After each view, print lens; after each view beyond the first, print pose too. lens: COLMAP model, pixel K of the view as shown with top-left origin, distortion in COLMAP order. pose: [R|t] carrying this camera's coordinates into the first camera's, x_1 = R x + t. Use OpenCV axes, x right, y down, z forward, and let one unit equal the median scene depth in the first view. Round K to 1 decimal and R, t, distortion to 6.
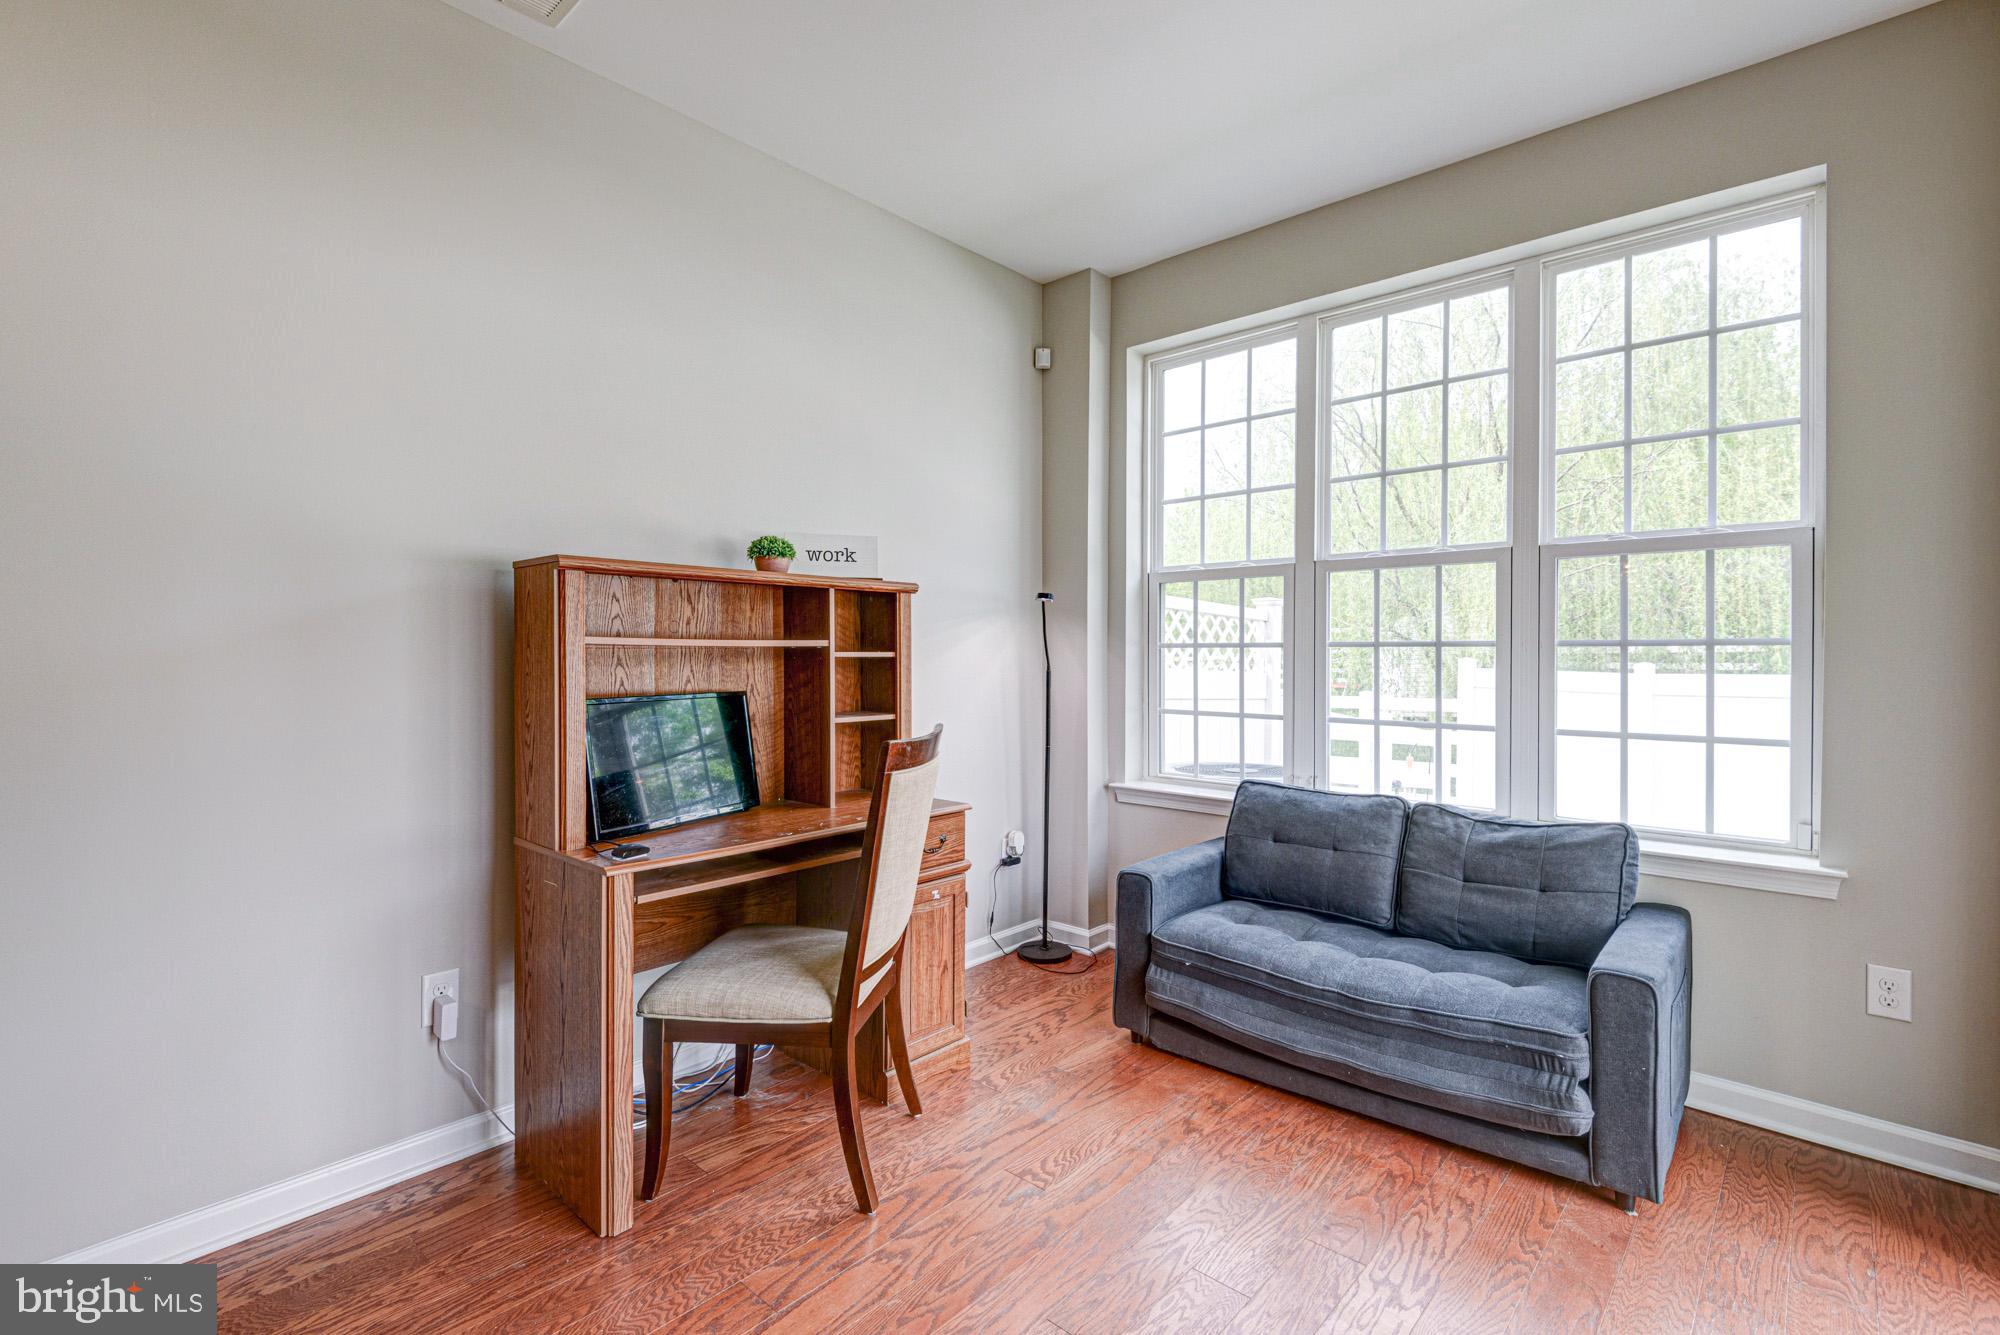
lens RADIAL K [[937.0, 0, 1000.0], [0, 937.0, 667.5], [0, 0, 1]] dist [-0.005138, -0.001323]
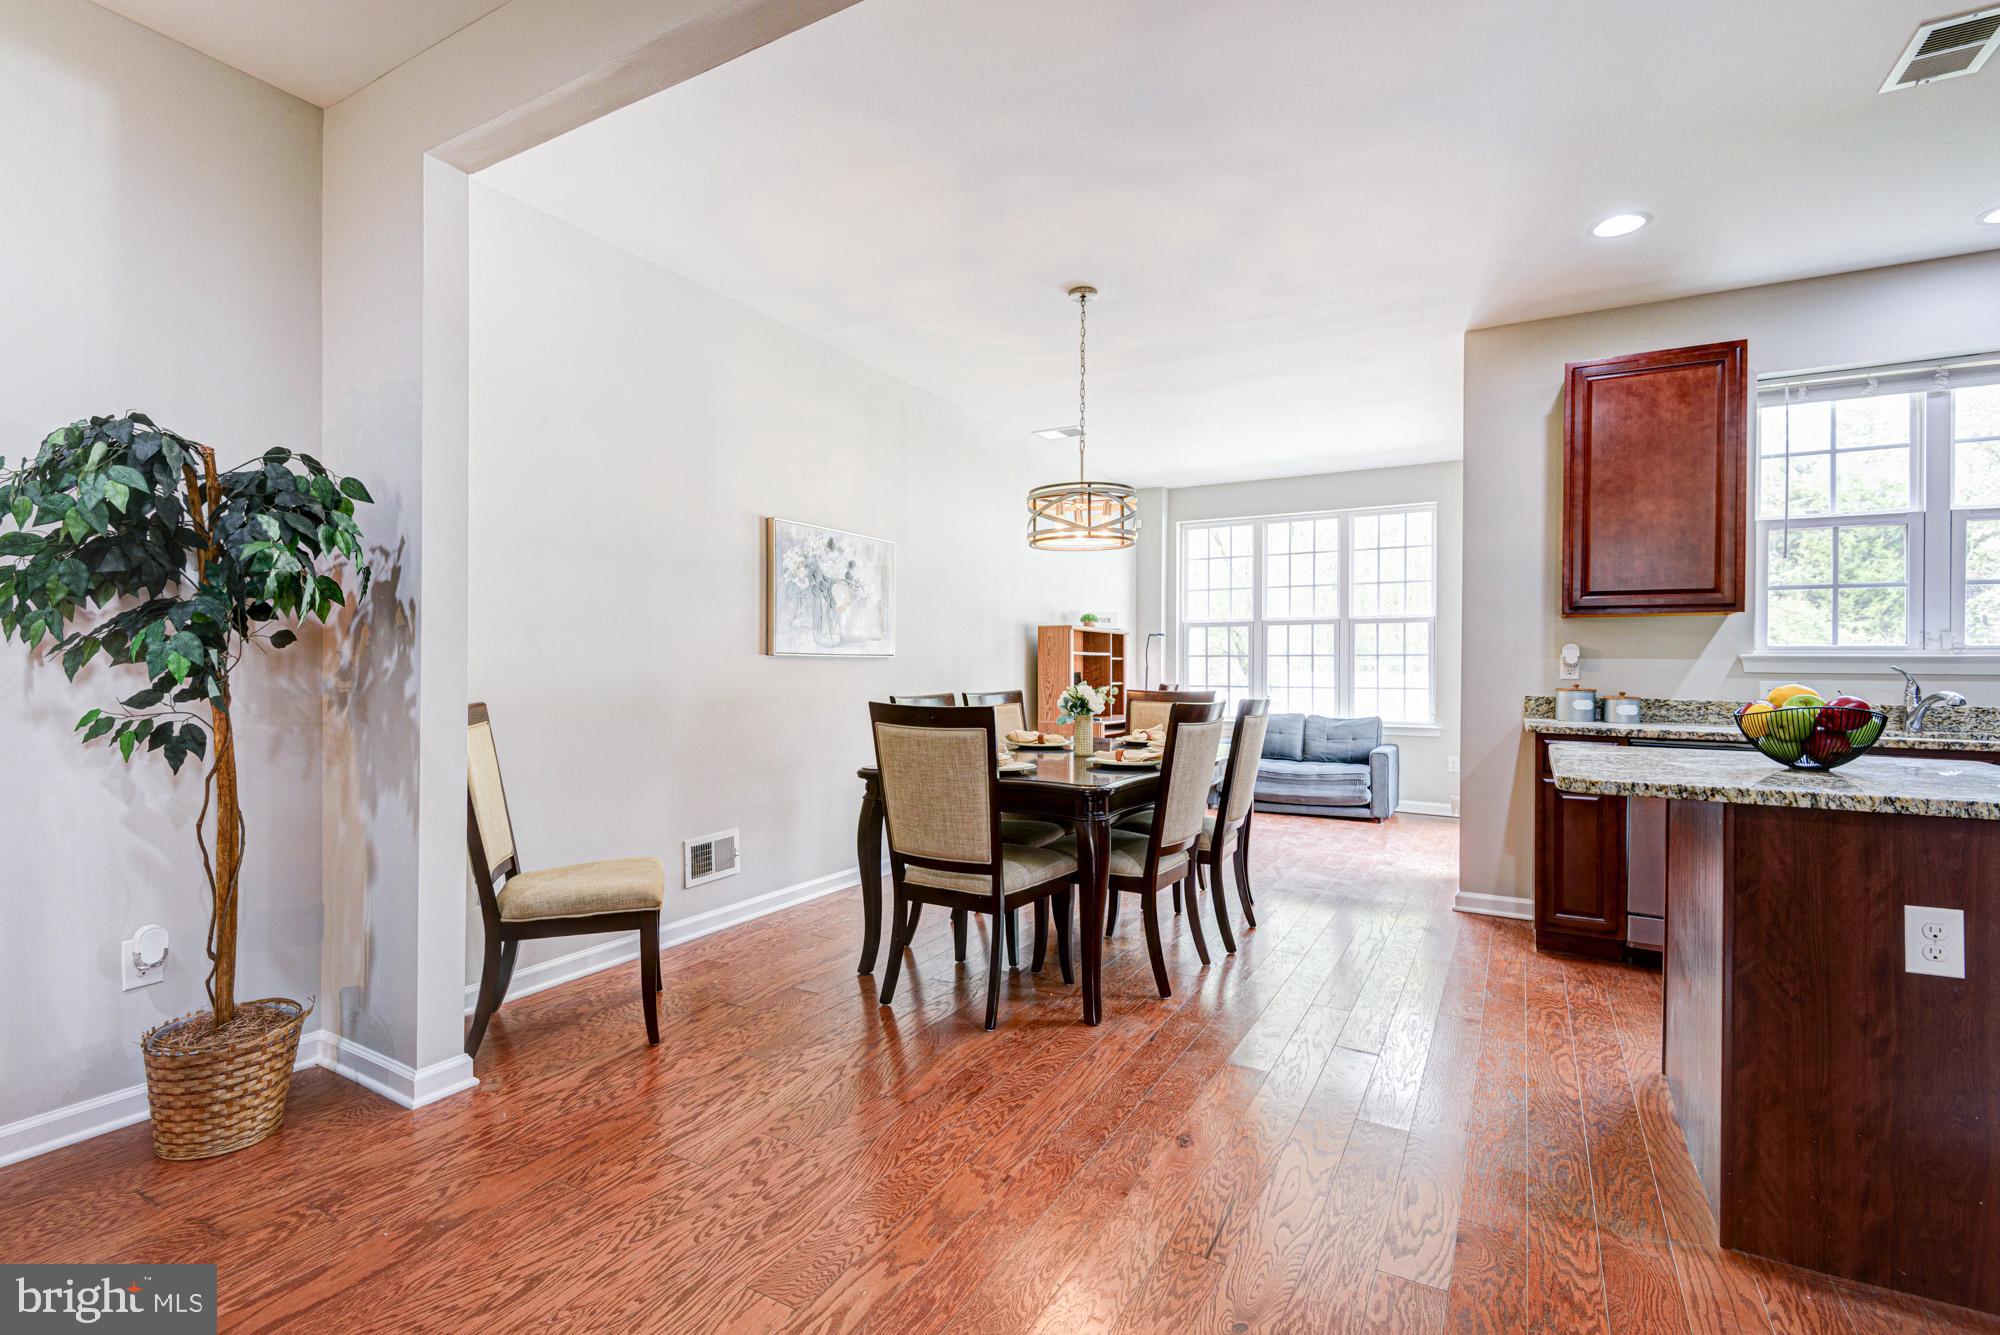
lens RADIAL K [[937.0, 0, 1000.0], [0, 937.0, 667.5], [0, 0, 1]] dist [-0.005138, -0.001323]
pose [[0.977036, 0.003333, 0.213046, -1.037431], [-0.001756, 0.999970, -0.007592, 0.031397], [-0.213065, 0.007044, 0.977013, -1.501490]]
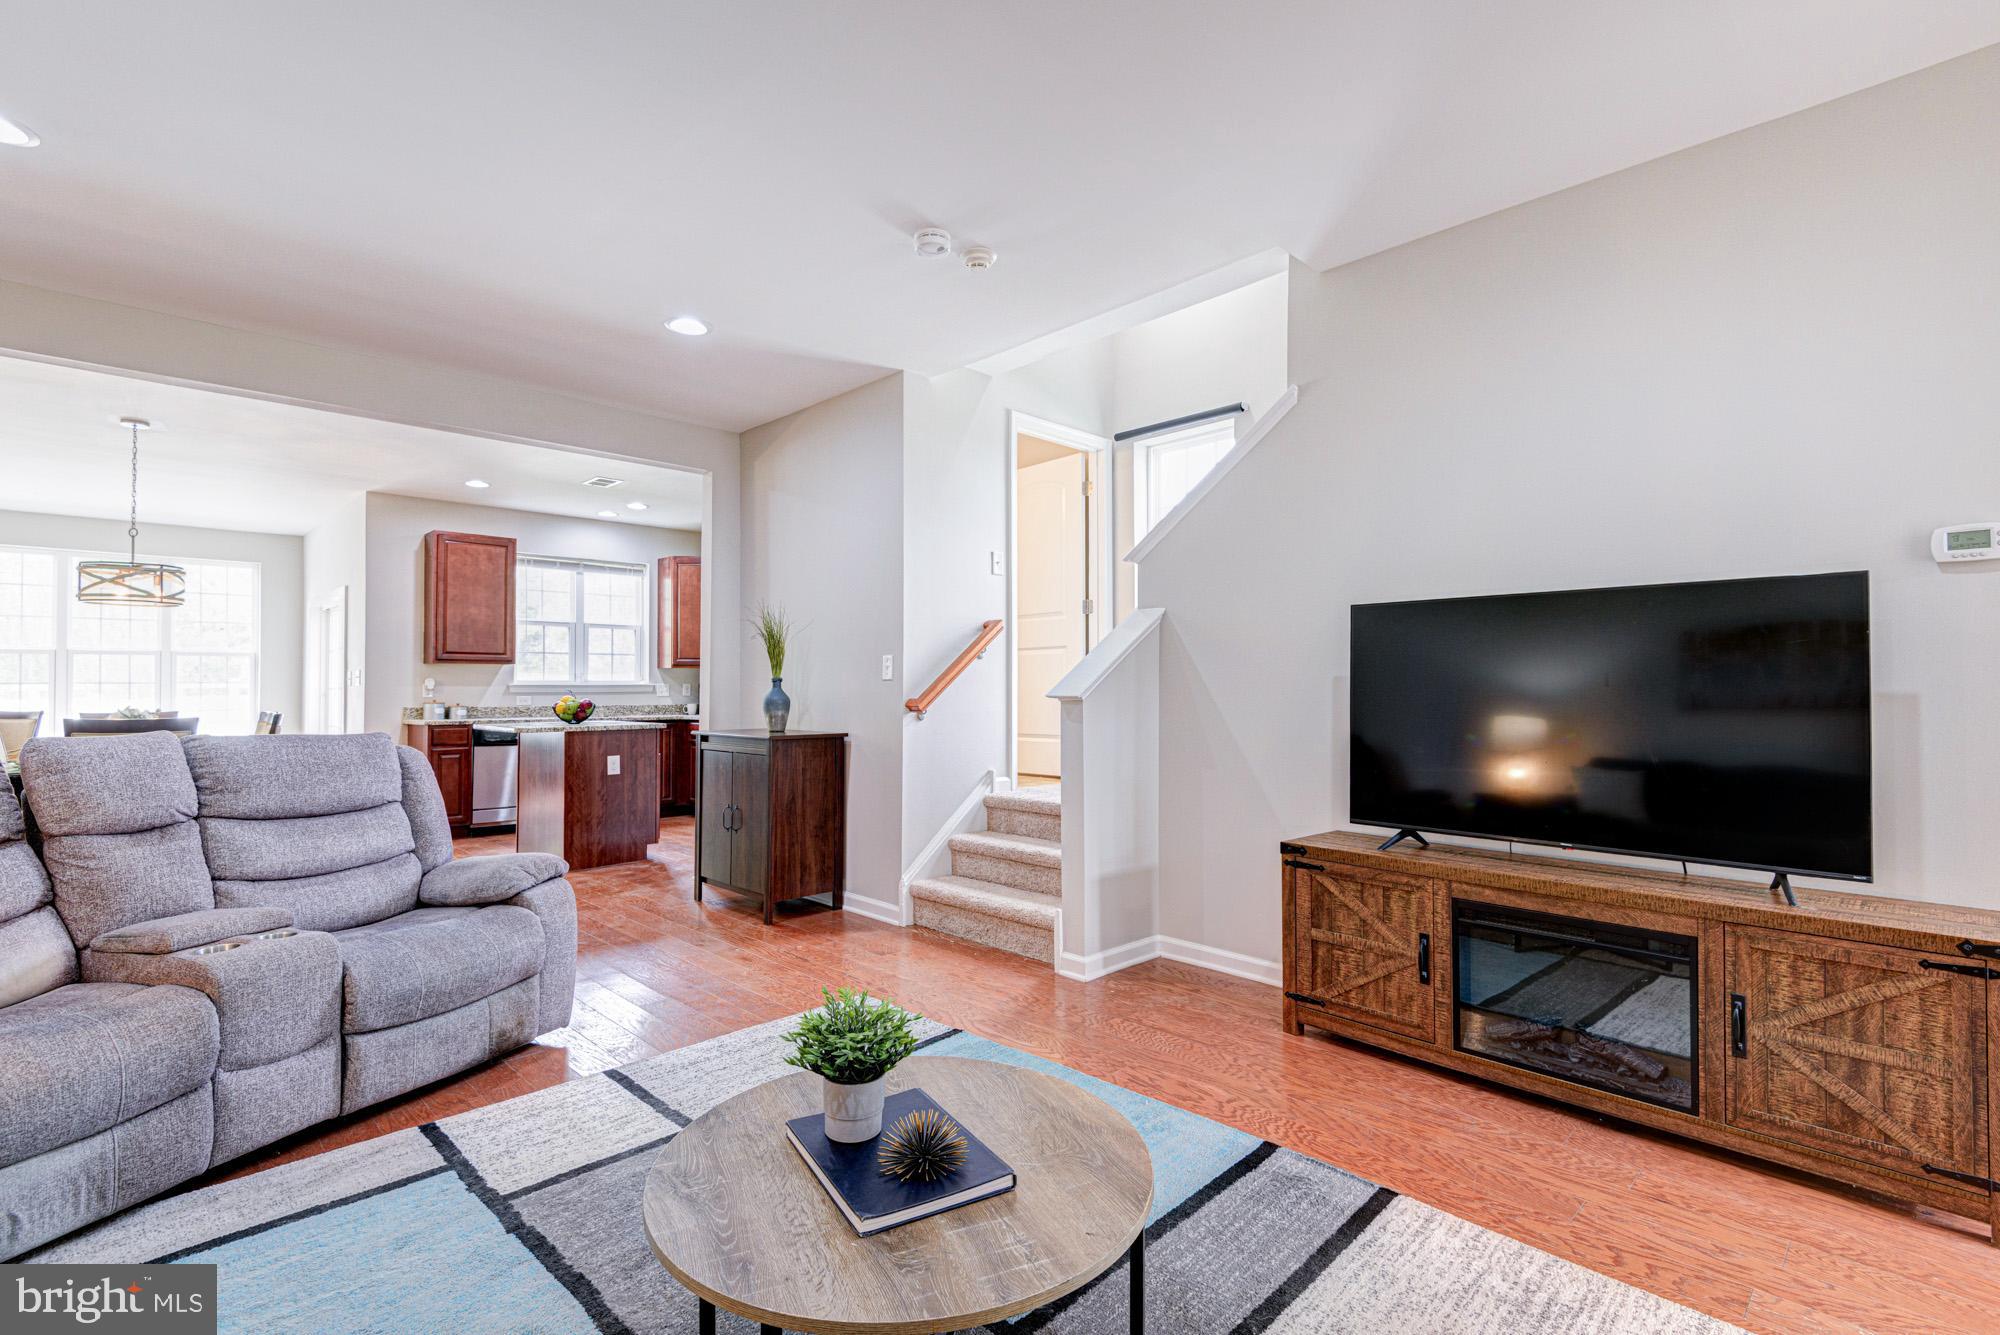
lens RADIAL K [[937.0, 0, 1000.0], [0, 937.0, 667.5], [0, 0, 1]] dist [-0.005138, -0.001323]
pose [[0.072701, 0.019357, 0.997166, -2.487948], [0.016472, 0.999652, -0.020606, 0.033407], [-0.997218, 0.017924, 0.072357, -2.126737]]
